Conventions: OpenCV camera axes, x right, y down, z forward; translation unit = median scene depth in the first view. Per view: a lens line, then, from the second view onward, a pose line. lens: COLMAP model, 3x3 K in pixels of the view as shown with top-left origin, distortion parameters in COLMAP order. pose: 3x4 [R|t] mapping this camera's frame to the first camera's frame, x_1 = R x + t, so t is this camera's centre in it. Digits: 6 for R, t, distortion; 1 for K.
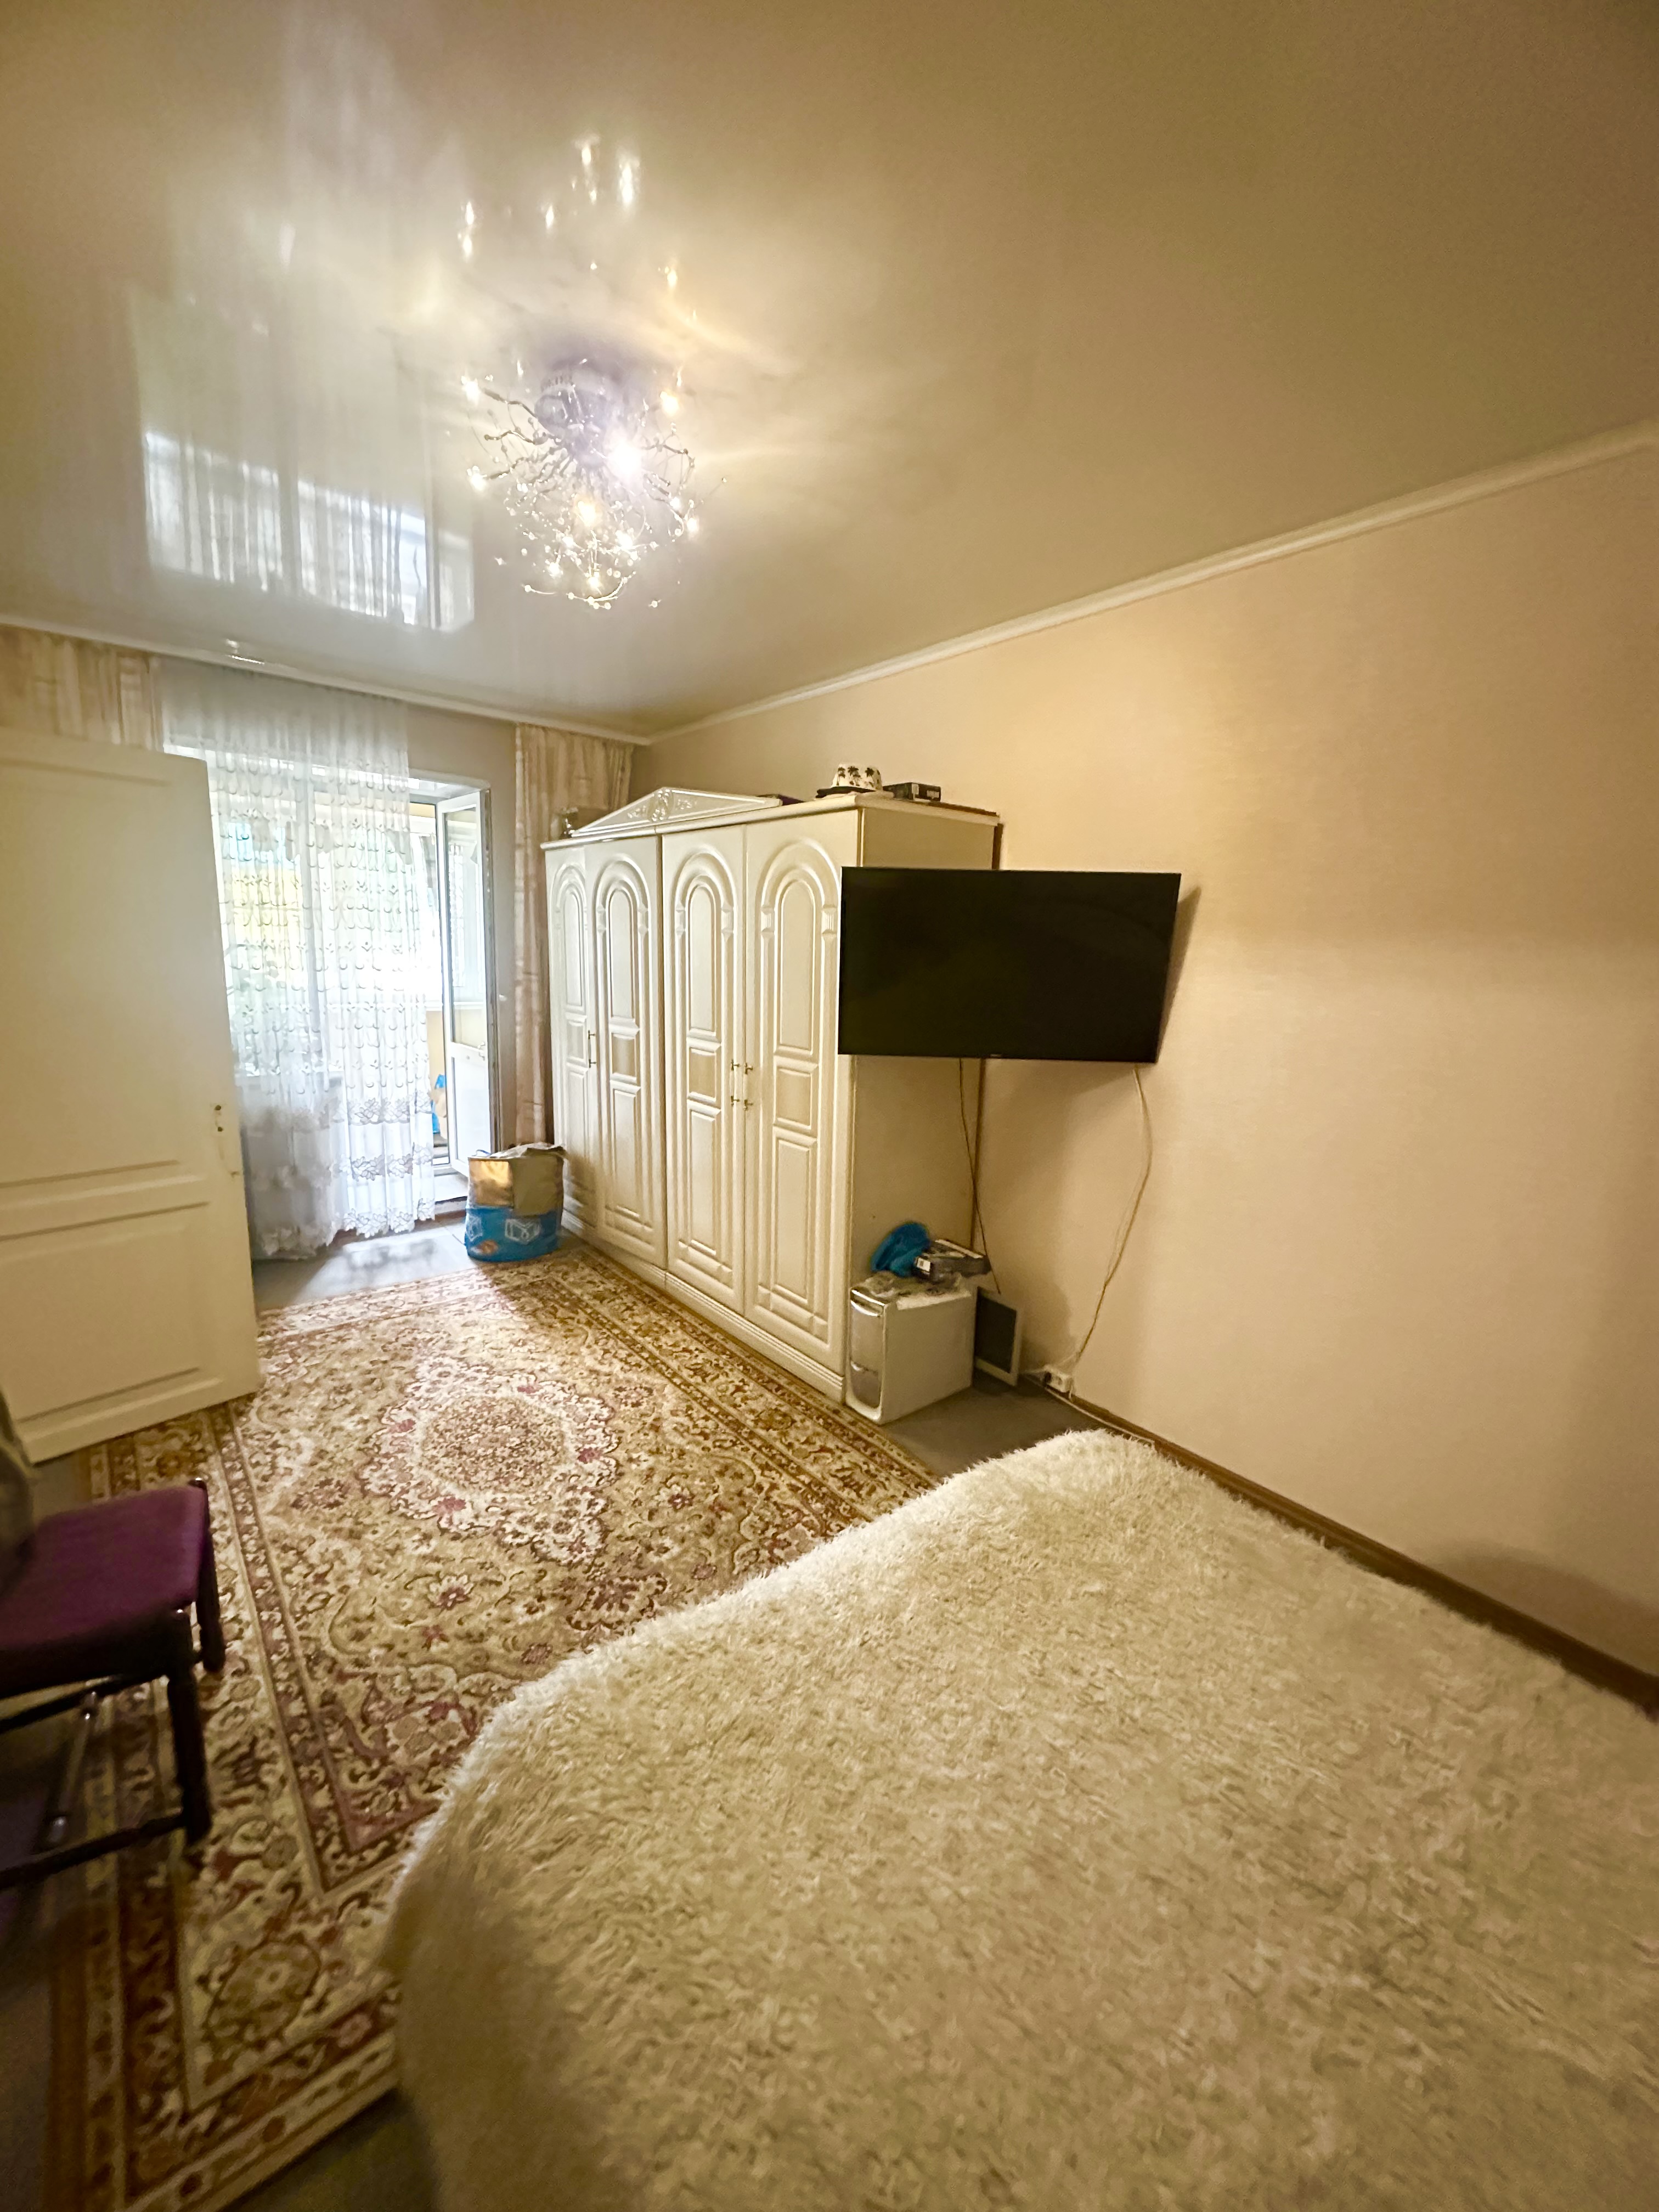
lens RADIAL K [[882.0, 0, 834.2], [0, 882.0, 1101.4], [0, 0, 1]] dist [-0.003781, 0.000873]
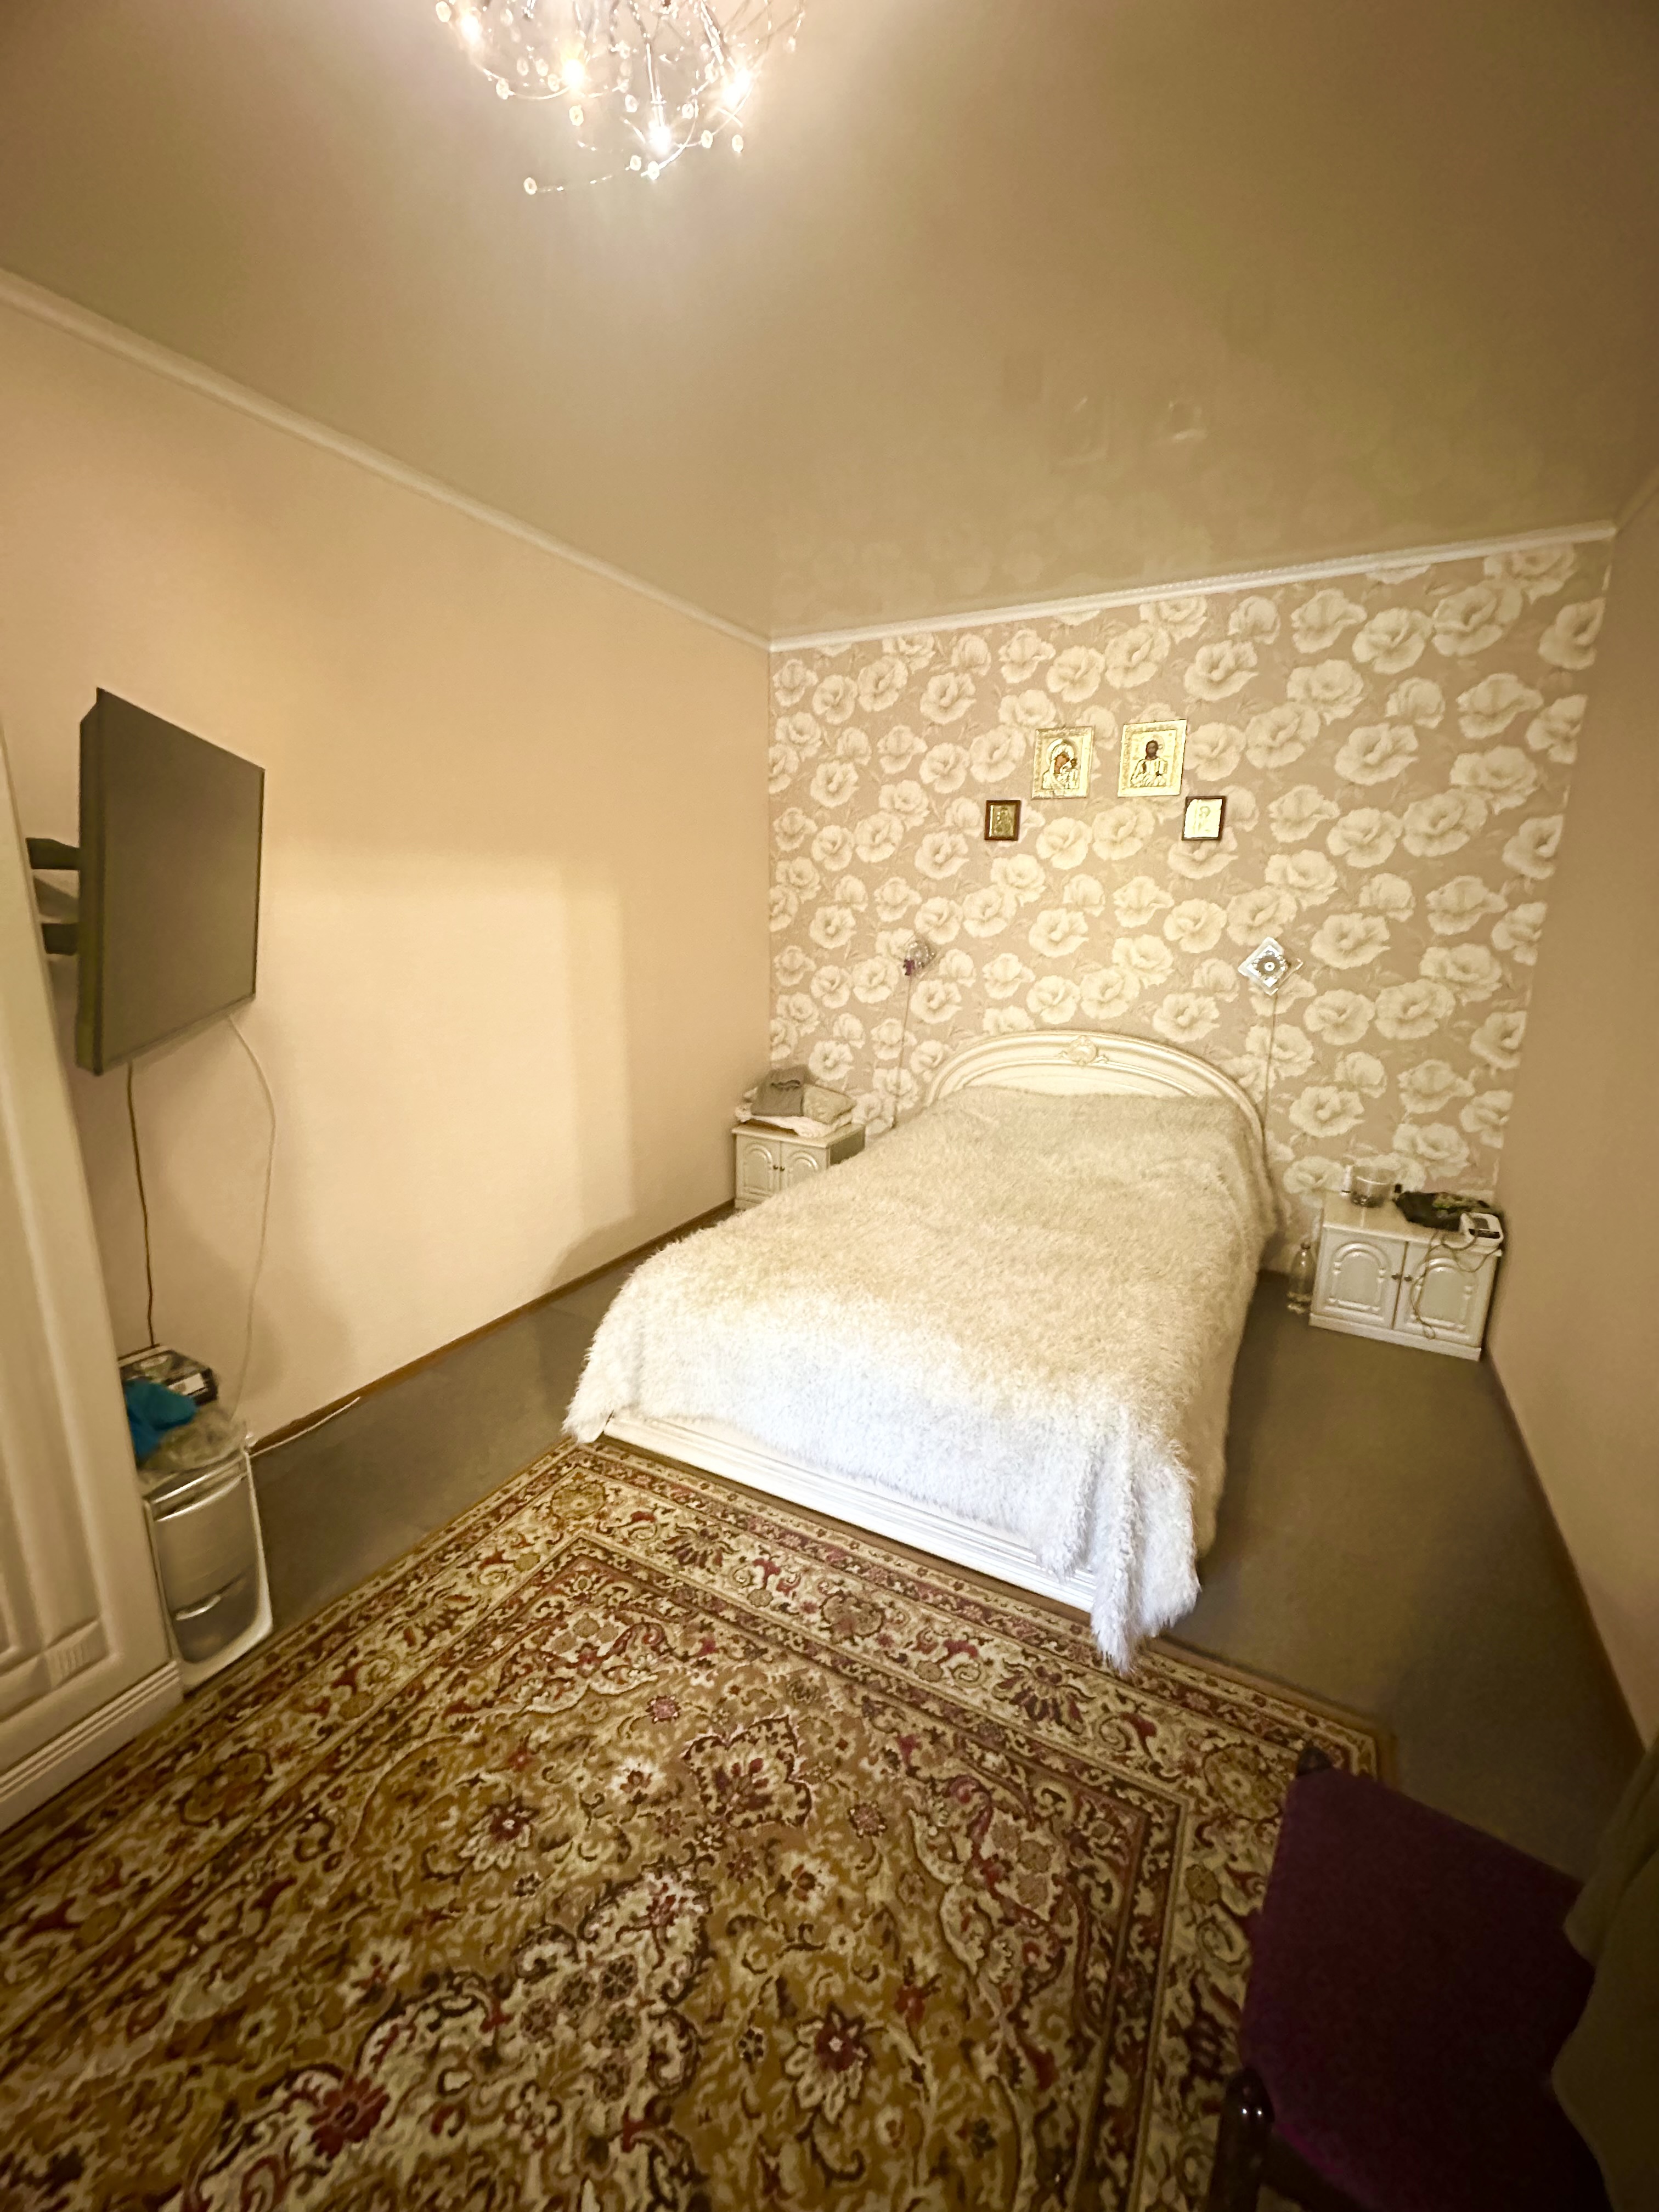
lens RADIAL K [[882.0, 0, 832.3], [0, 882.0, 1097.7], [0, 0, 1]] dist [-0.003781, 0.000873]
pose [[-0.382528, -0.246836, 0.890362, -0.781436], [0.135556, 0.938232, 0.318346, -0.187136], [-0.913946, 0.242471, -0.325440, 1.033859]]
